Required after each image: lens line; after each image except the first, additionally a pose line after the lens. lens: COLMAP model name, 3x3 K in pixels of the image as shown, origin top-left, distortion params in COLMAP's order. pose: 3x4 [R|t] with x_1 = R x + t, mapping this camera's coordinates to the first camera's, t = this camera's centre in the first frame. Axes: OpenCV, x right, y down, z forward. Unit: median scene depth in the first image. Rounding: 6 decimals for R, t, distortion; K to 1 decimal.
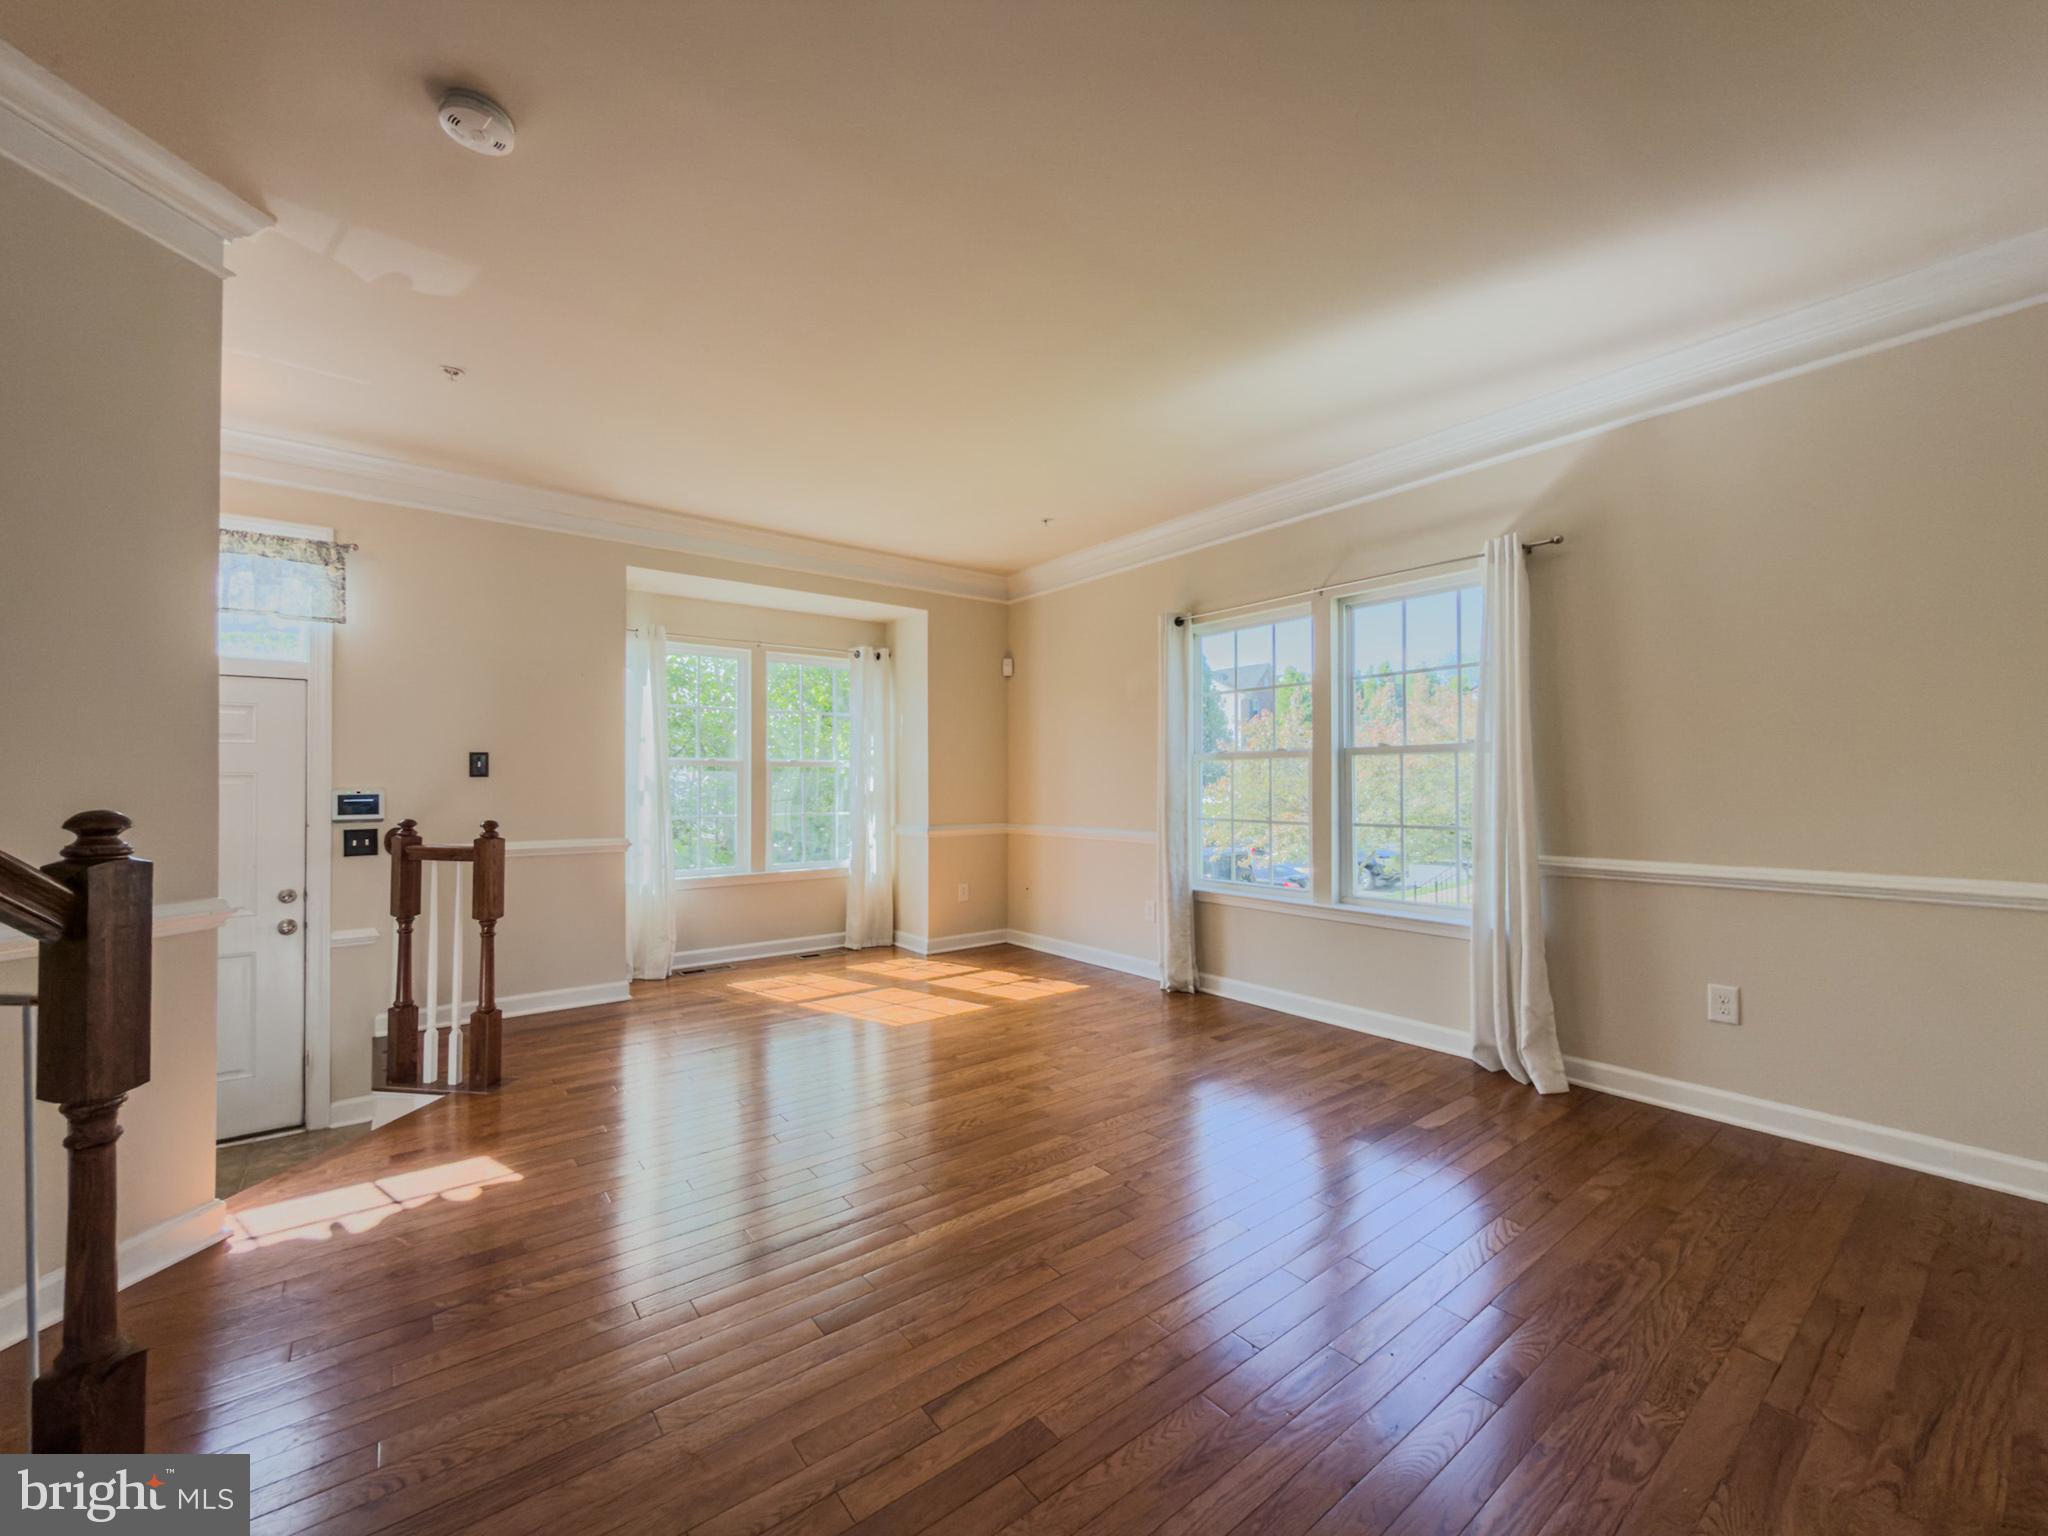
lens RADIAL K [[825.6, 0, 1009.3], [0, 825.6, 778.4], [0, 0, 1]] dist [0.000256, 0.000042]
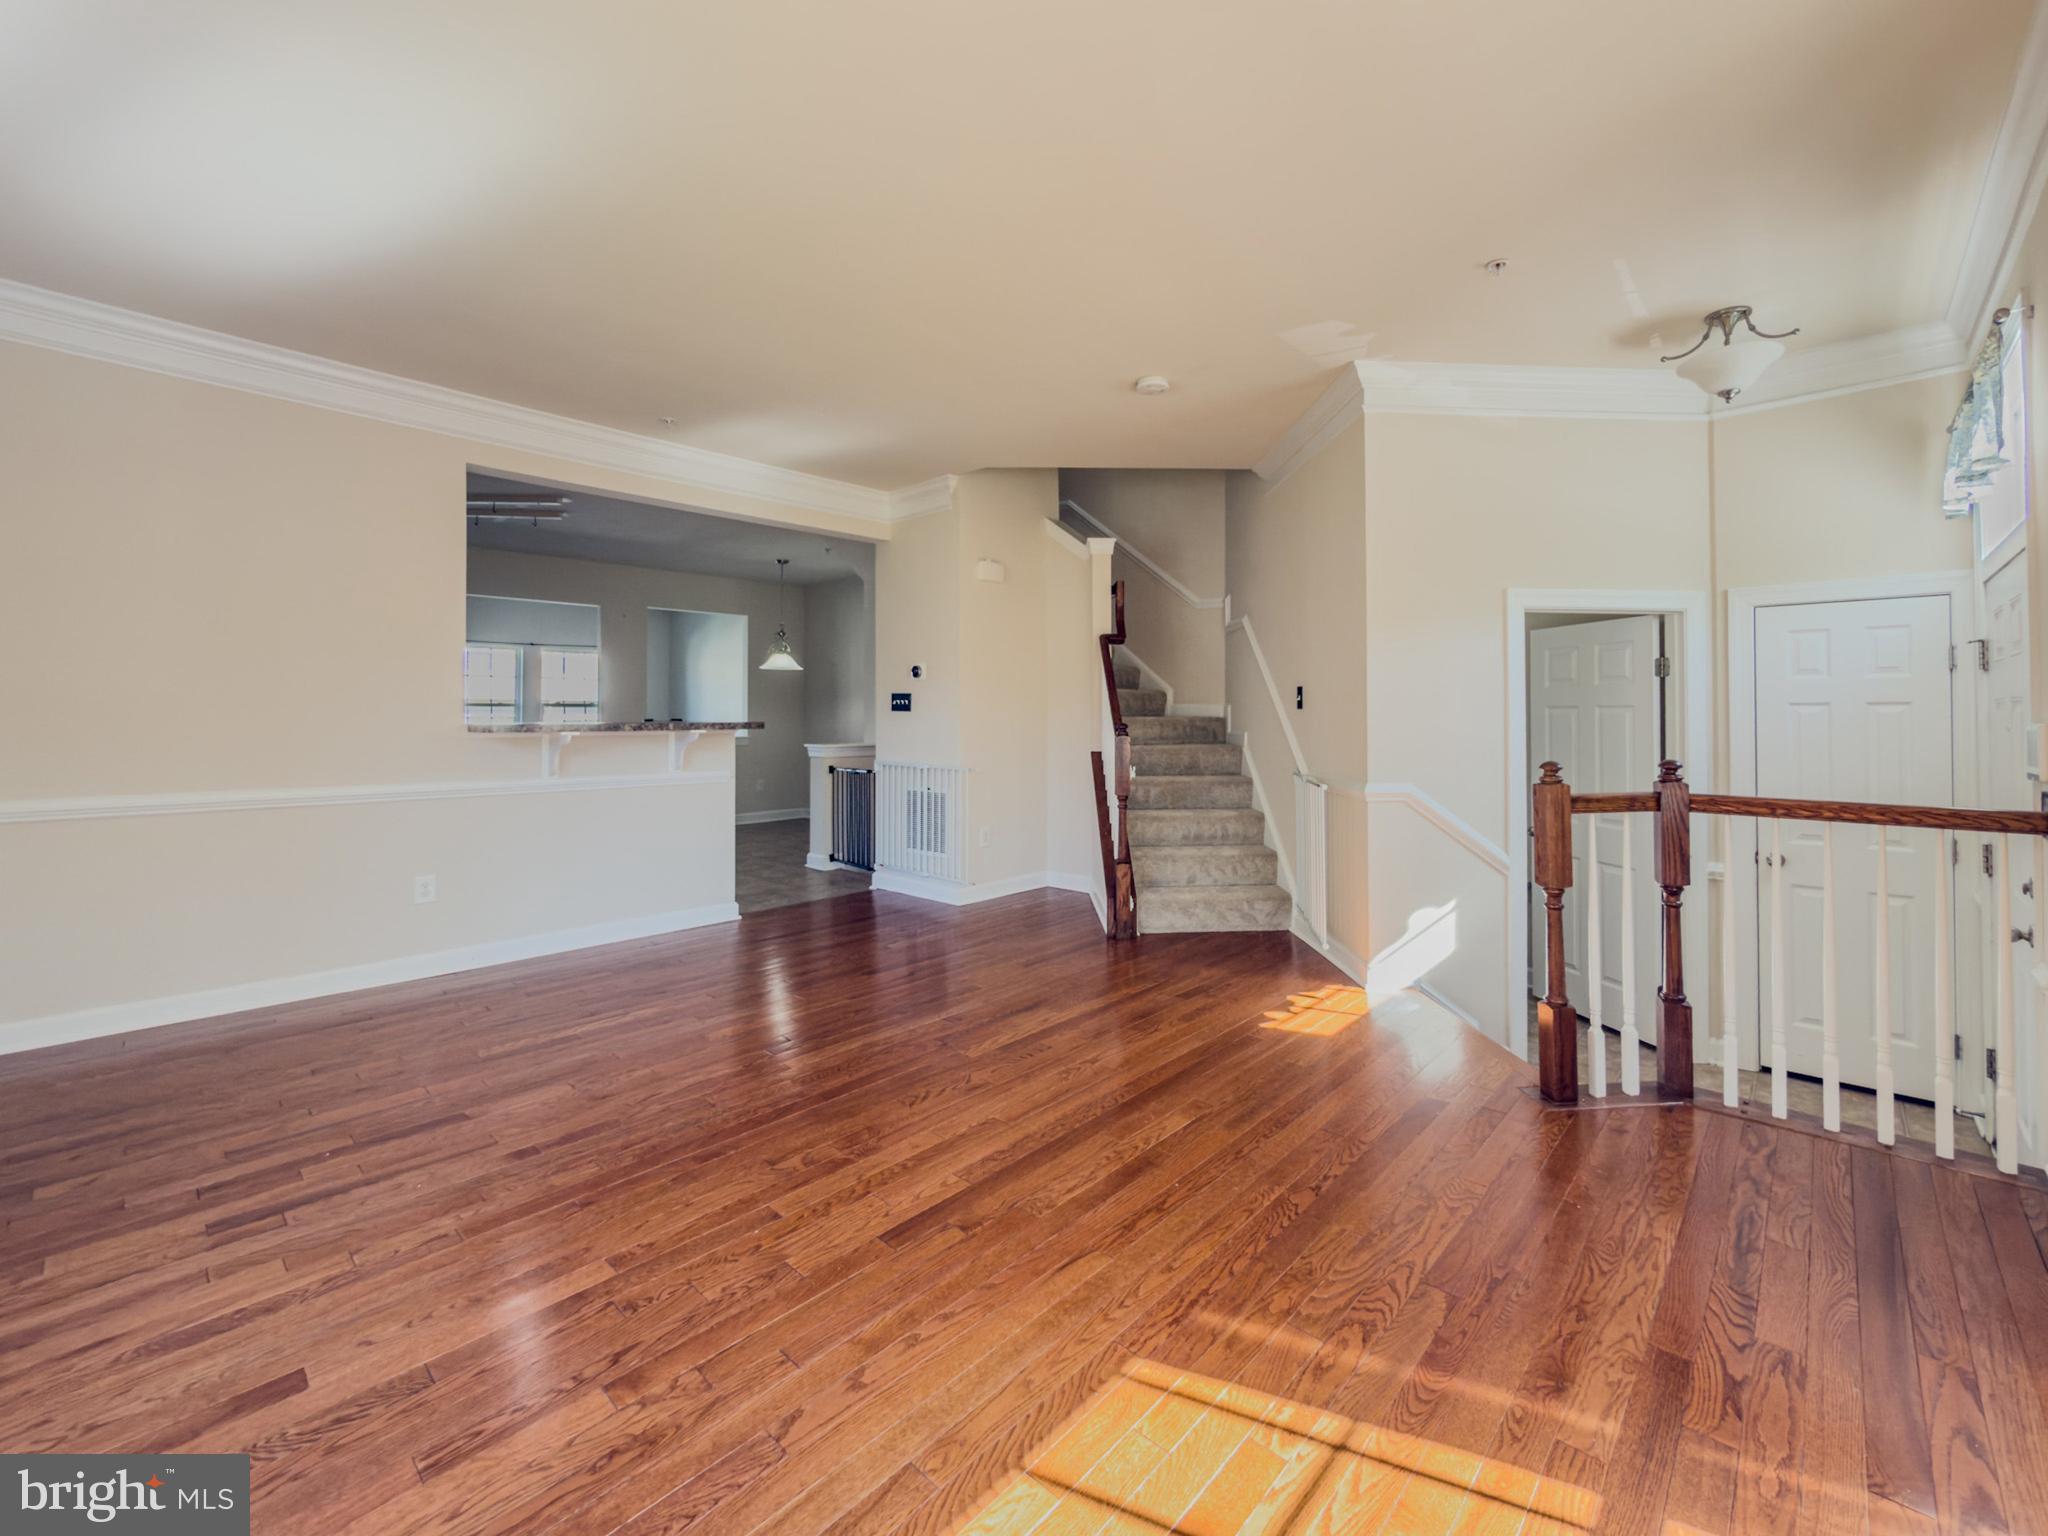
lens RADIAL K [[848.6, 0, 1044.5], [0, 848.6, 706.4], [0, 0, 1]] dist [0.000587, -0.000672]
pose [[-0.985572, -0.002531, -0.169235, -0.021408], [0.001361, 0.999737, -0.022879, 0.012658], [0.169249, -0.022779, -0.985310, 1.367330]]
